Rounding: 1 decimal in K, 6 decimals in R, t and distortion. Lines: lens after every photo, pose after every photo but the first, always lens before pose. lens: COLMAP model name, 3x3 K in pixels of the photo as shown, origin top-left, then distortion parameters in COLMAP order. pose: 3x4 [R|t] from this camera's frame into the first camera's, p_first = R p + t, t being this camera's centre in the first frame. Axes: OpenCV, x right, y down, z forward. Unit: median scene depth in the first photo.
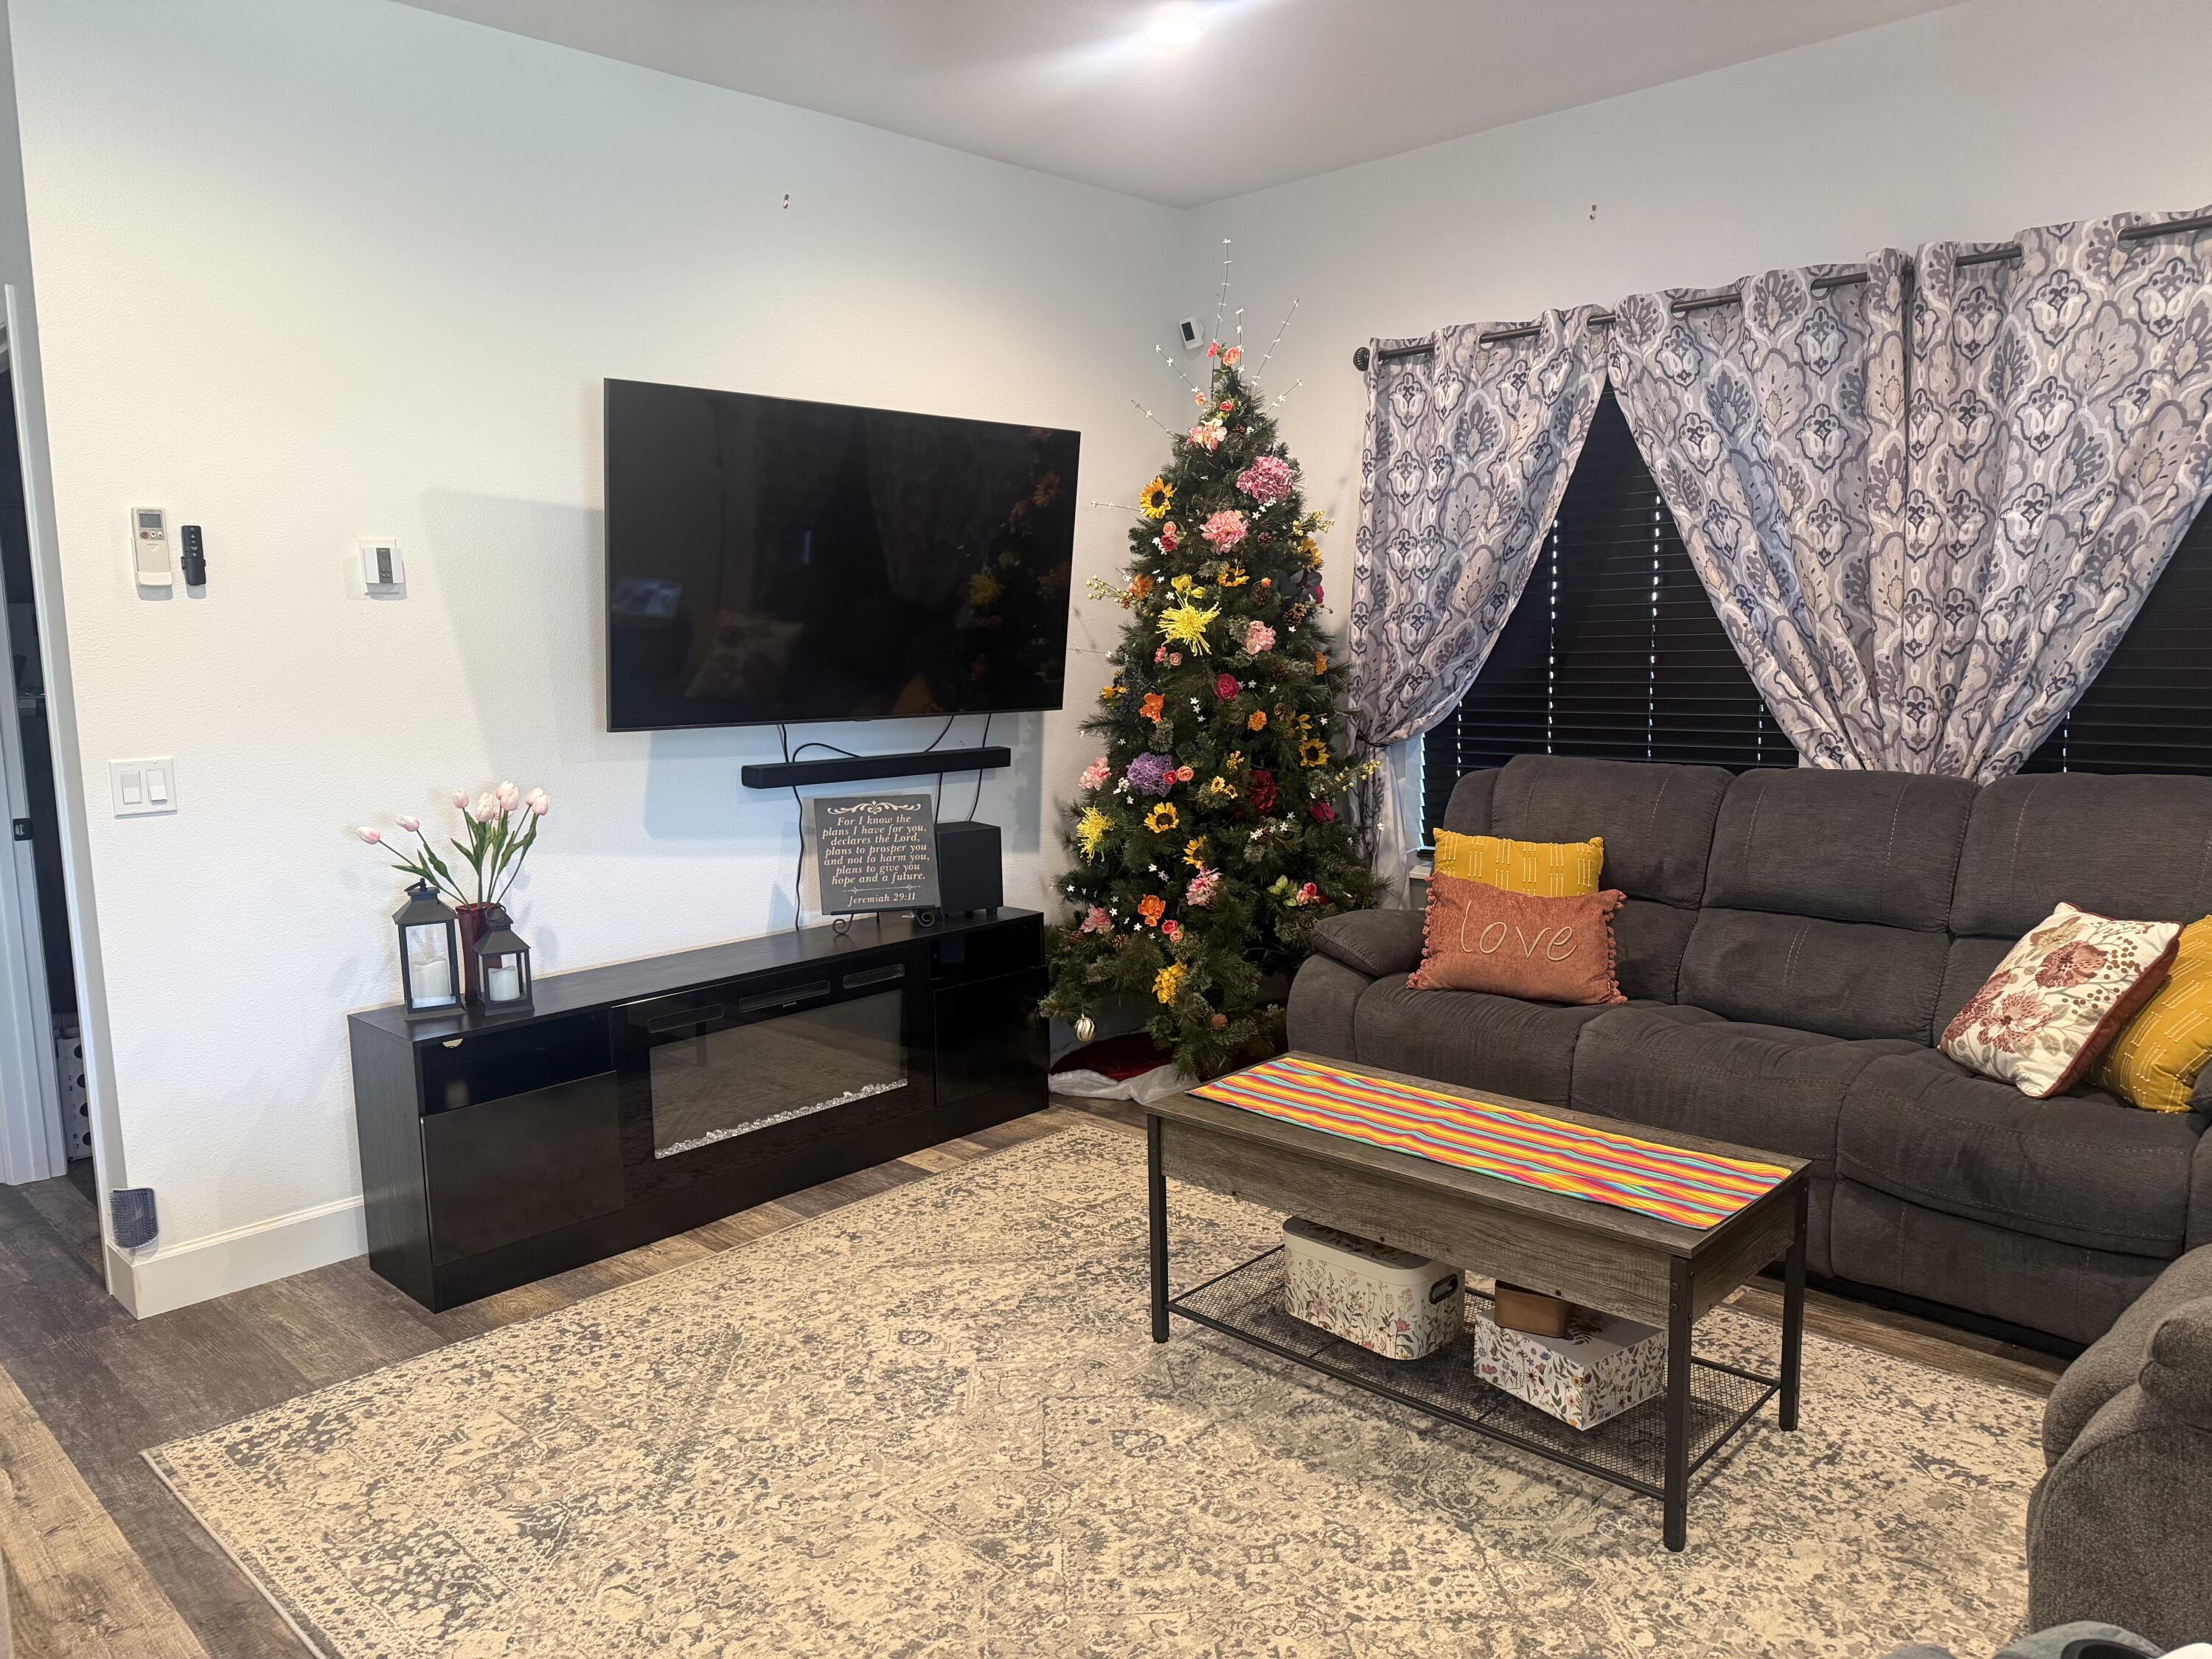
lens RADIAL K [[1532.9, 0, 1106.0], [0, 1532.9, 829.5], [0, 0, 1]] dist [0.080226, -0.117287]
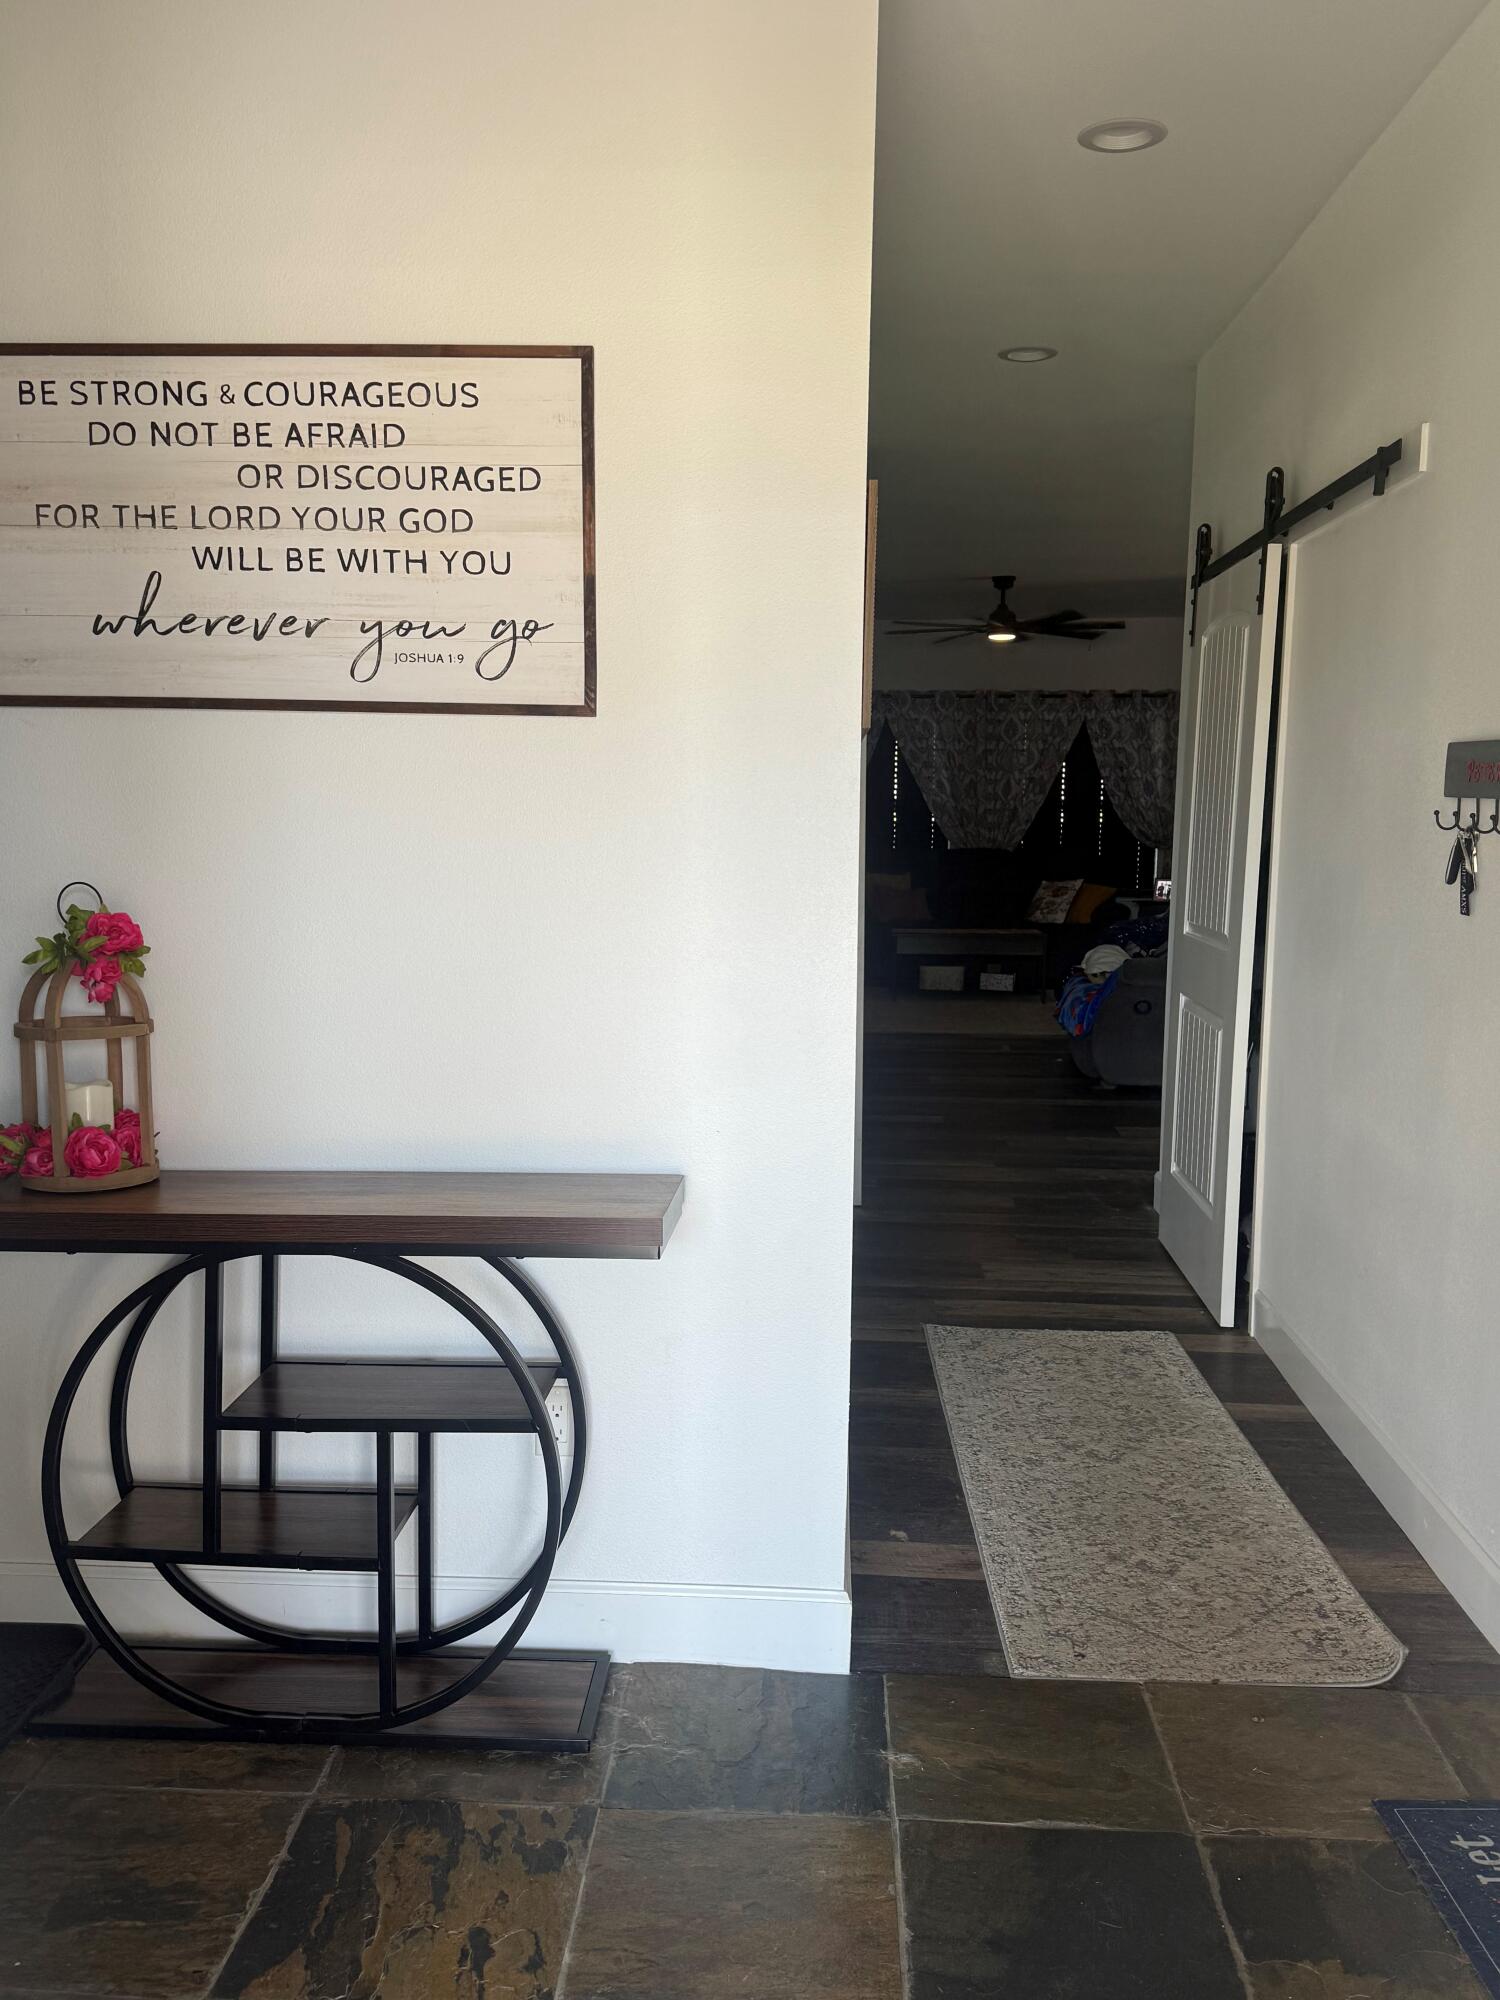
lens RADIAL K [[1618.2, 0, 750.0], [0, 1618.2, 1000.0], [0, 0, 1]] dist [0.193978, -0.370329]
pose [[0.753492, -0.057254, 0.654959, -2.203626], [0.062336, 0.997934, 0.015522, 0.203766], [-0.654495, 0.029132, 0.755505, -1.301548]]
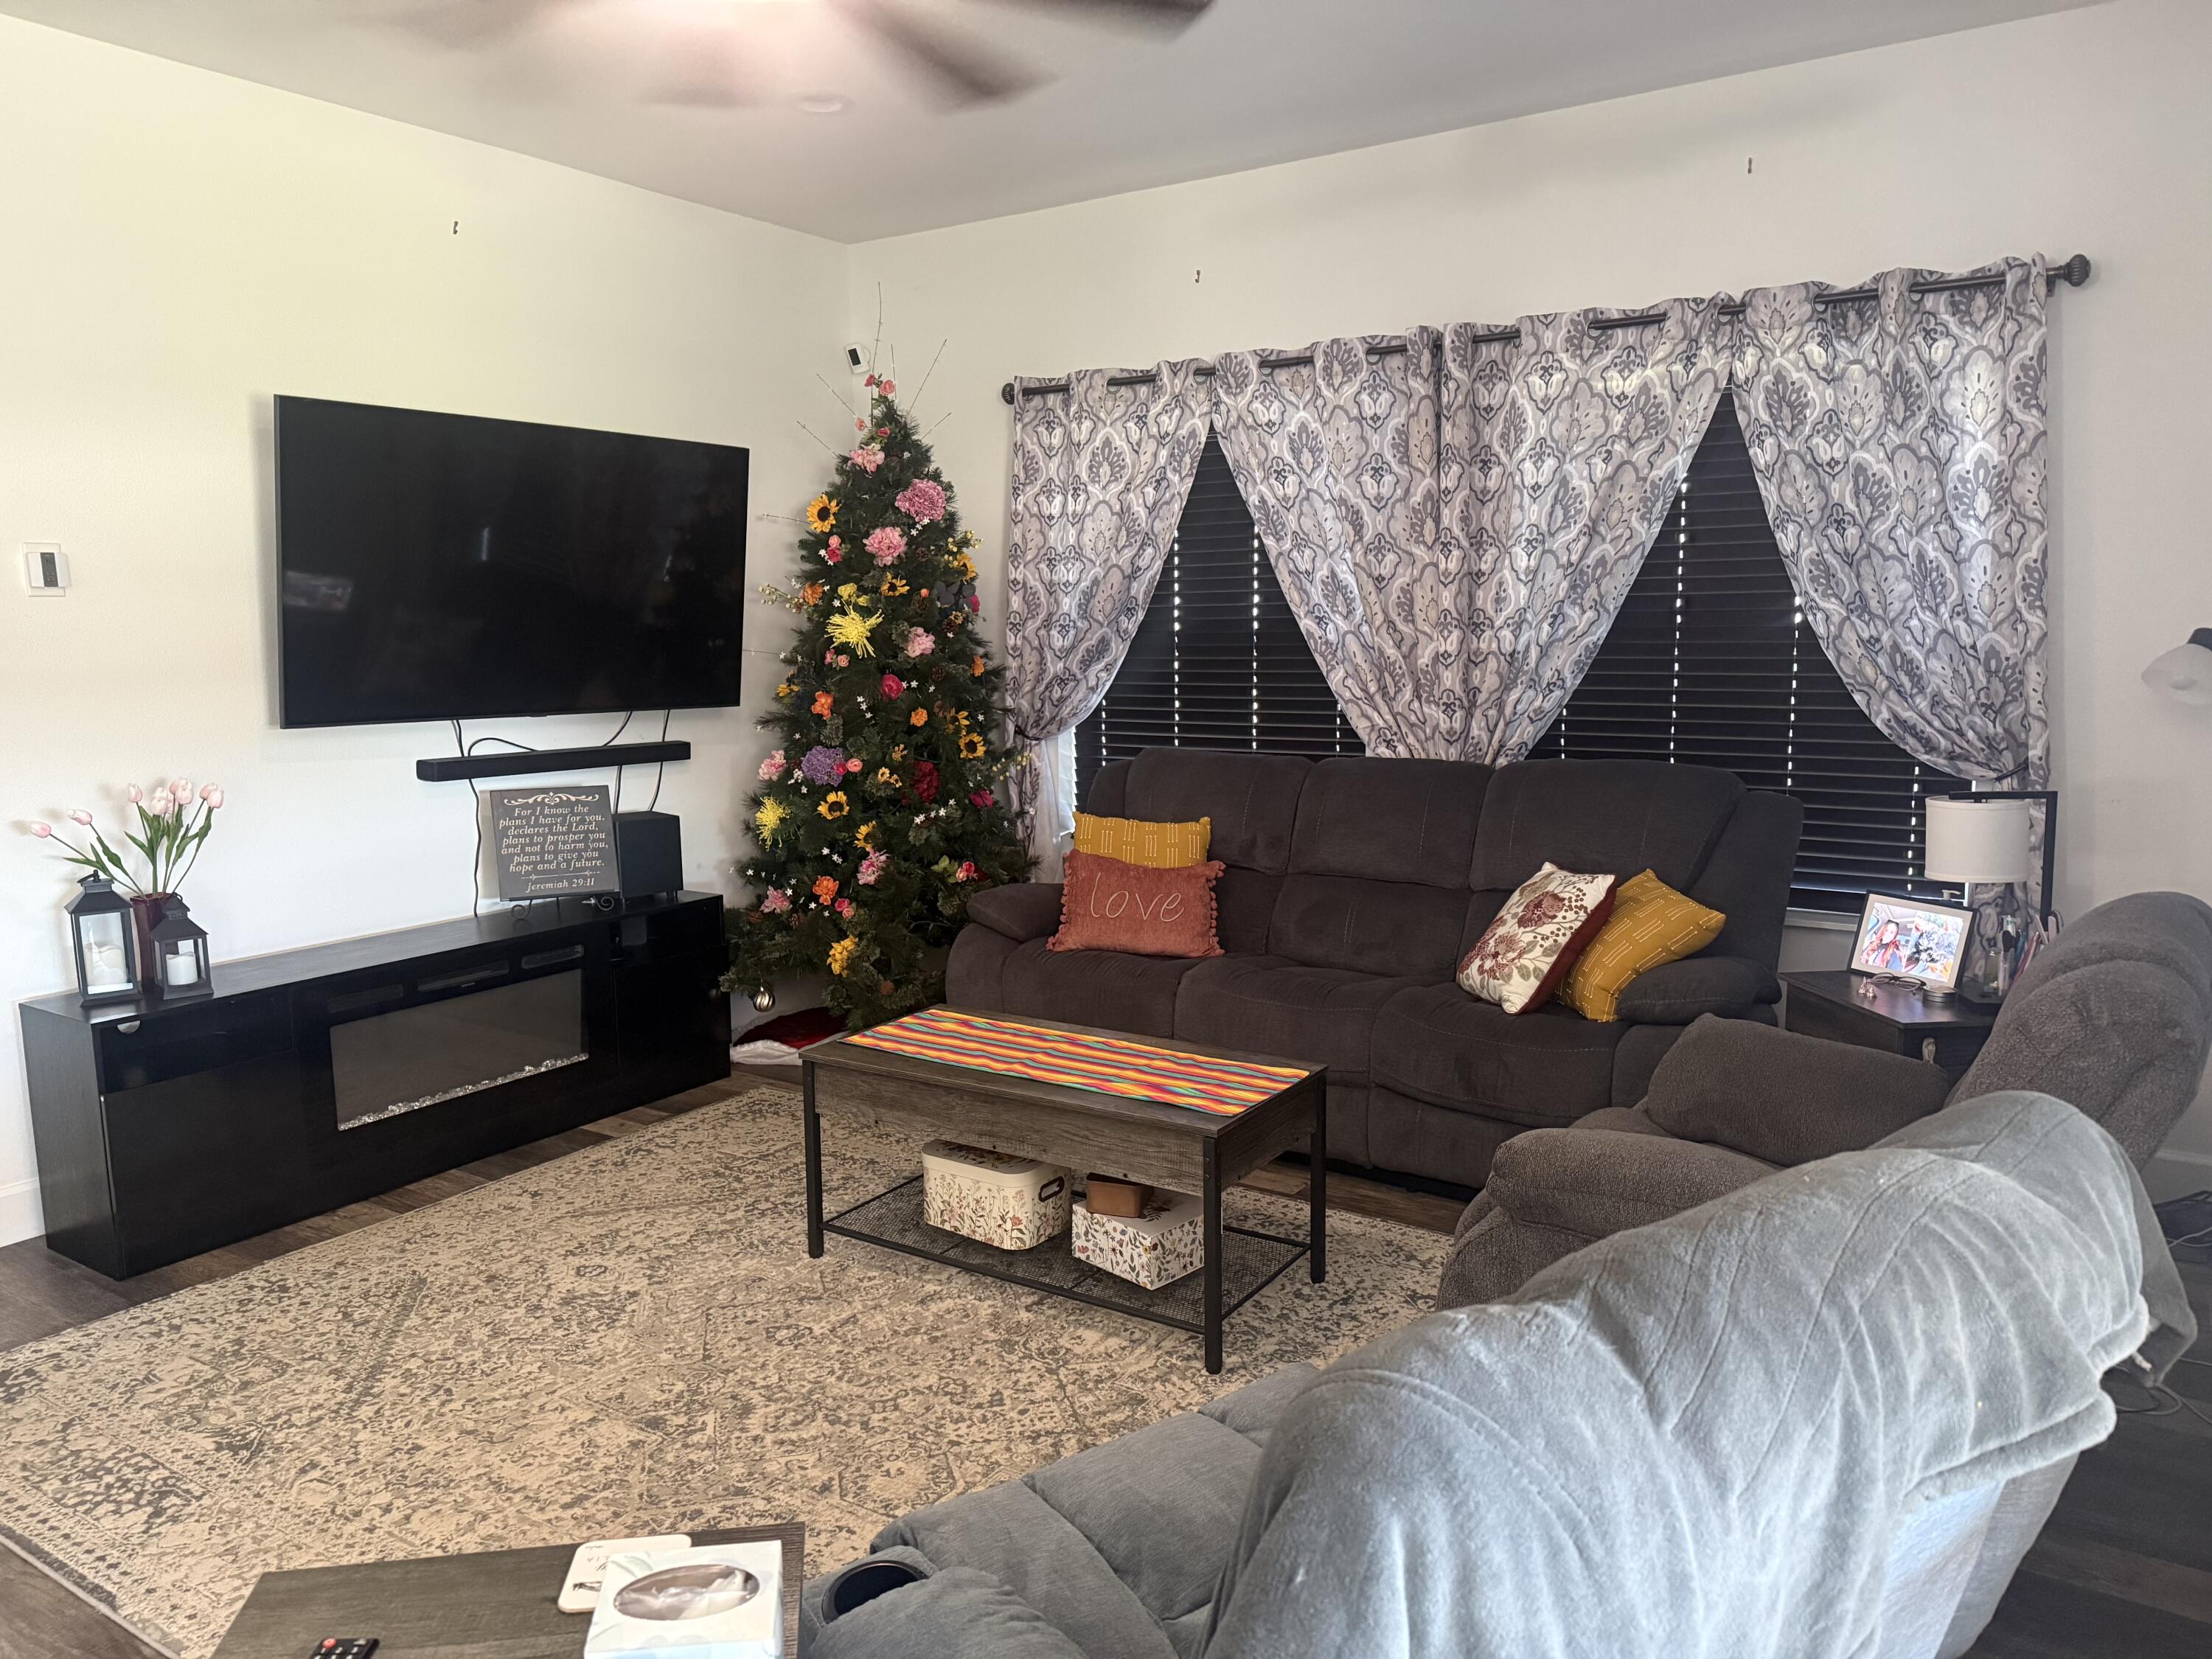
lens RADIAL K [[1538.9, 0, 1111.1], [0, 1538.9, 825.4], [0, 0, 1]] dist [0.163768, -0.258793]
pose [[0.983172, -0.015347, 0.182037, 0.037363], [0.014916, 0.999882, 0.003740, 0.006775], [-0.182073, -0.000962, 0.983285, -0.156380]]
